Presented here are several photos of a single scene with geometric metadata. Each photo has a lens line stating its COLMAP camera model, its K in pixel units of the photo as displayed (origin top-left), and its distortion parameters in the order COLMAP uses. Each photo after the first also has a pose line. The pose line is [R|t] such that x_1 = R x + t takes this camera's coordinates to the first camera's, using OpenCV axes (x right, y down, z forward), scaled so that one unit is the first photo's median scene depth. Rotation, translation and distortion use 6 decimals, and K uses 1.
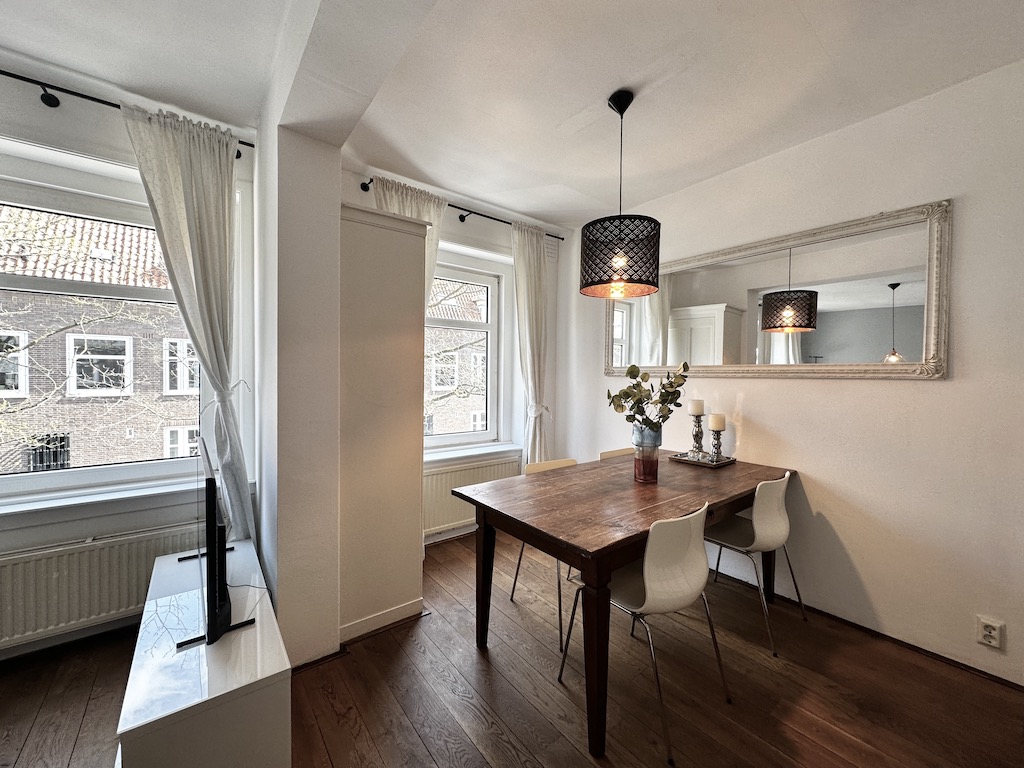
lens RADIAL K [[405.9, 0, 511.8], [0, 405.9, 382.6], [0, 0, 1]] dist [-0.001506, 0.000212]
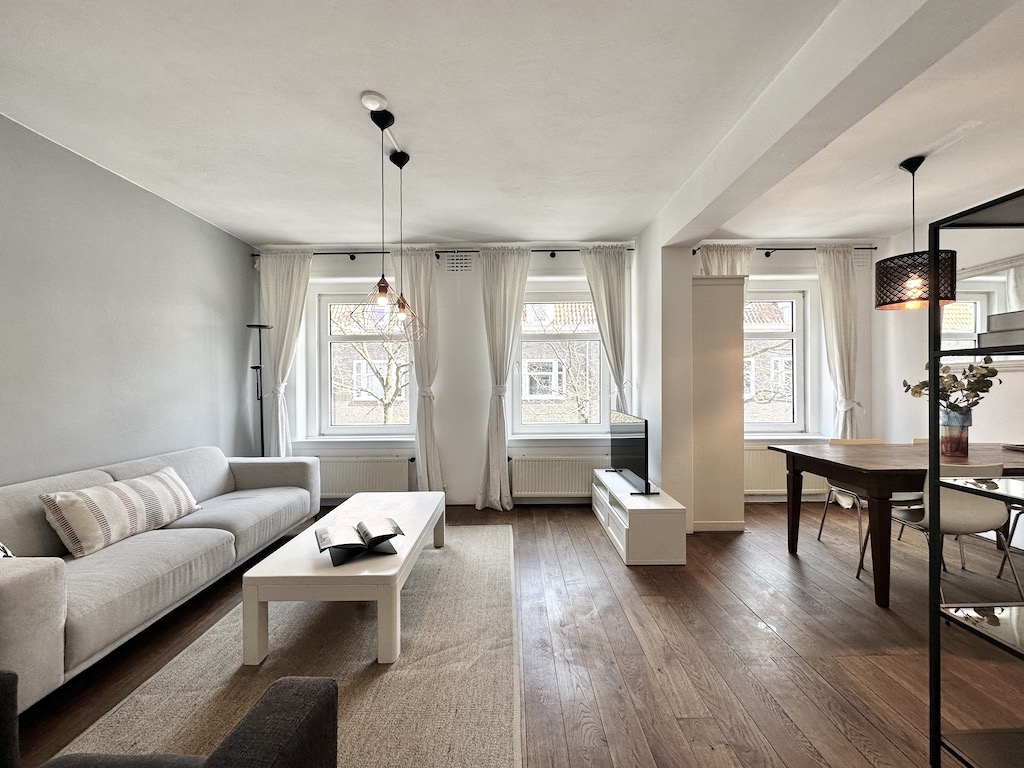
lens RADIAL K [[405.9, 0, 511.8], [0, 405.9, 382.6], [0, 0, 1]] dist [-0.001506, 0.000212]
pose [[0.786611, -0.016208, -0.617236, 0.032240], [0.000504, 0.999672, -0.025608, 0.042813], [0.617448, 0.019833, 0.786361, -0.607862]]
